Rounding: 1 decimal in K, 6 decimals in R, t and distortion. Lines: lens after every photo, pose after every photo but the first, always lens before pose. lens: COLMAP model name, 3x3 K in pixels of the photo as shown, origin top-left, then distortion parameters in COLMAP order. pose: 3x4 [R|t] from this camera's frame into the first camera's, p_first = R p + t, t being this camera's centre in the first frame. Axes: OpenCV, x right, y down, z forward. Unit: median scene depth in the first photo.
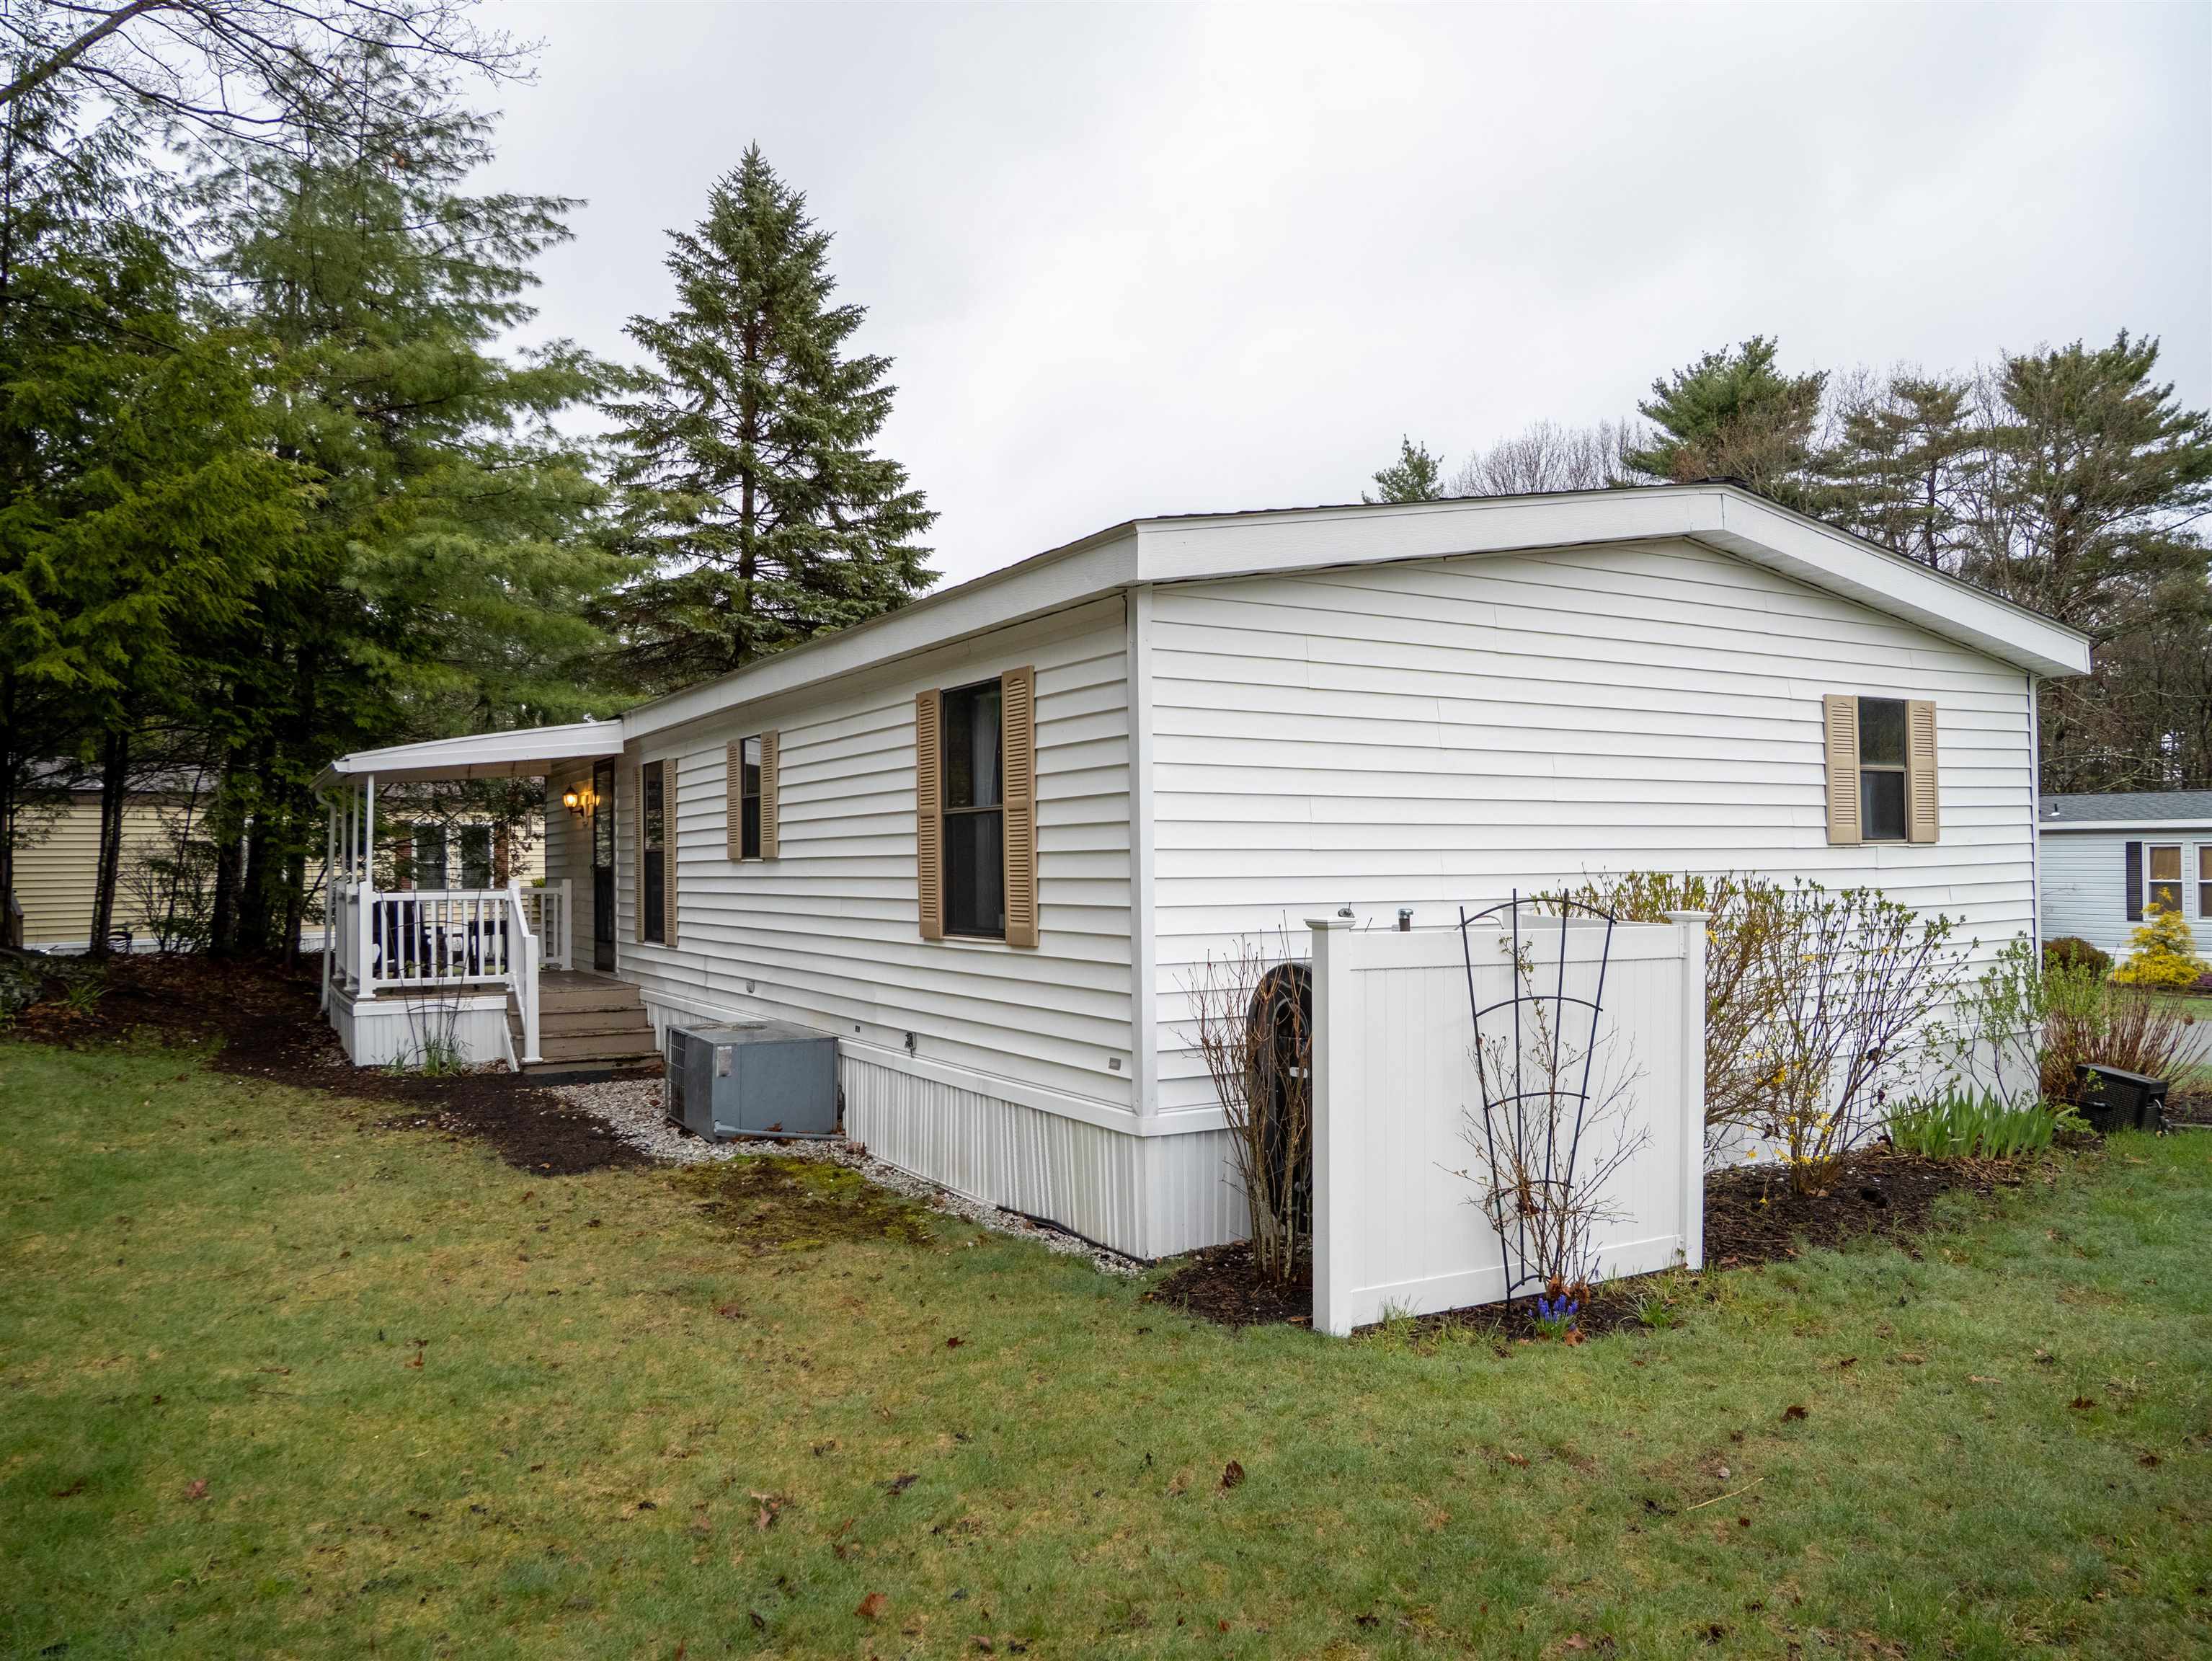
lens RADIAL K [[1577.3, 0, 1099.2], [0, 1577.3, 828.5], [0, 0, 1]] dist [-0.055313, 0.027303]
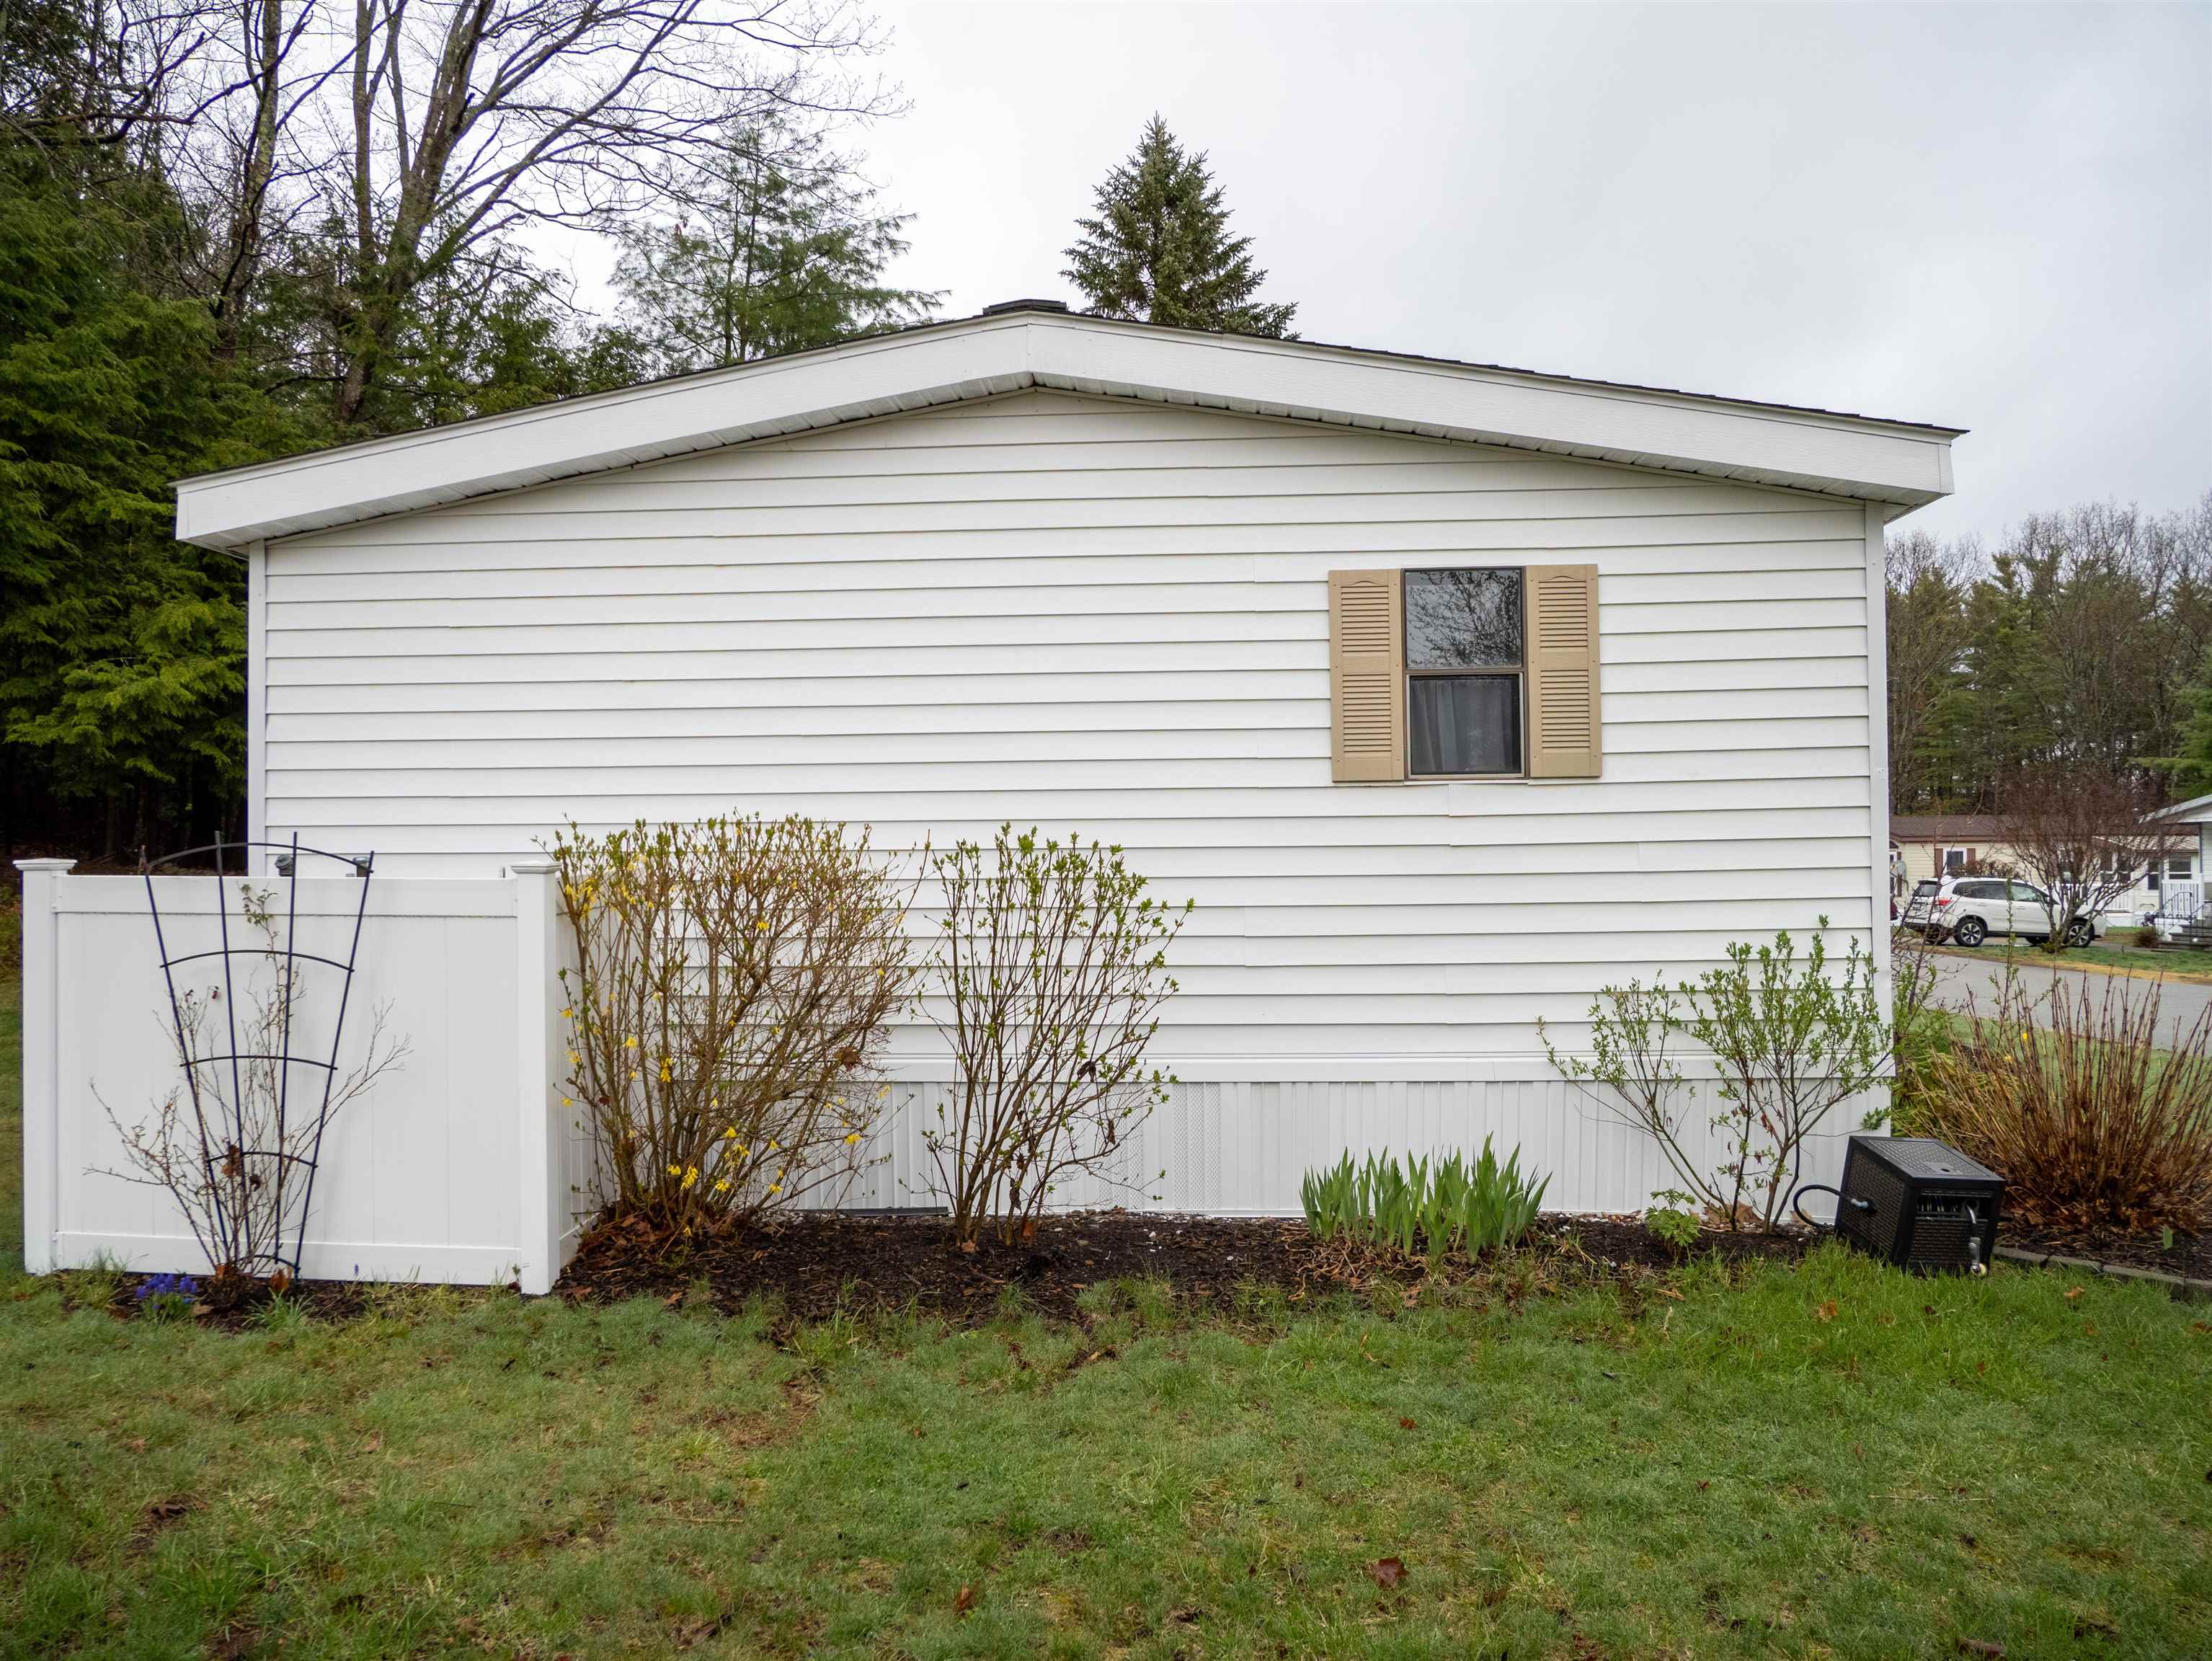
lens RADIAL K [[1577.3, 0, 1099.2], [0, 1577.3, 828.5], [0, 0, 1]] dist [-0.055313, 0.027303]
pose [[0.833946, -0.004347, -0.551829, 0.797565], [0.012054, 0.999874, 0.010339, 0.023246], [0.551714, -0.015274, 0.833893, 0.355331]]
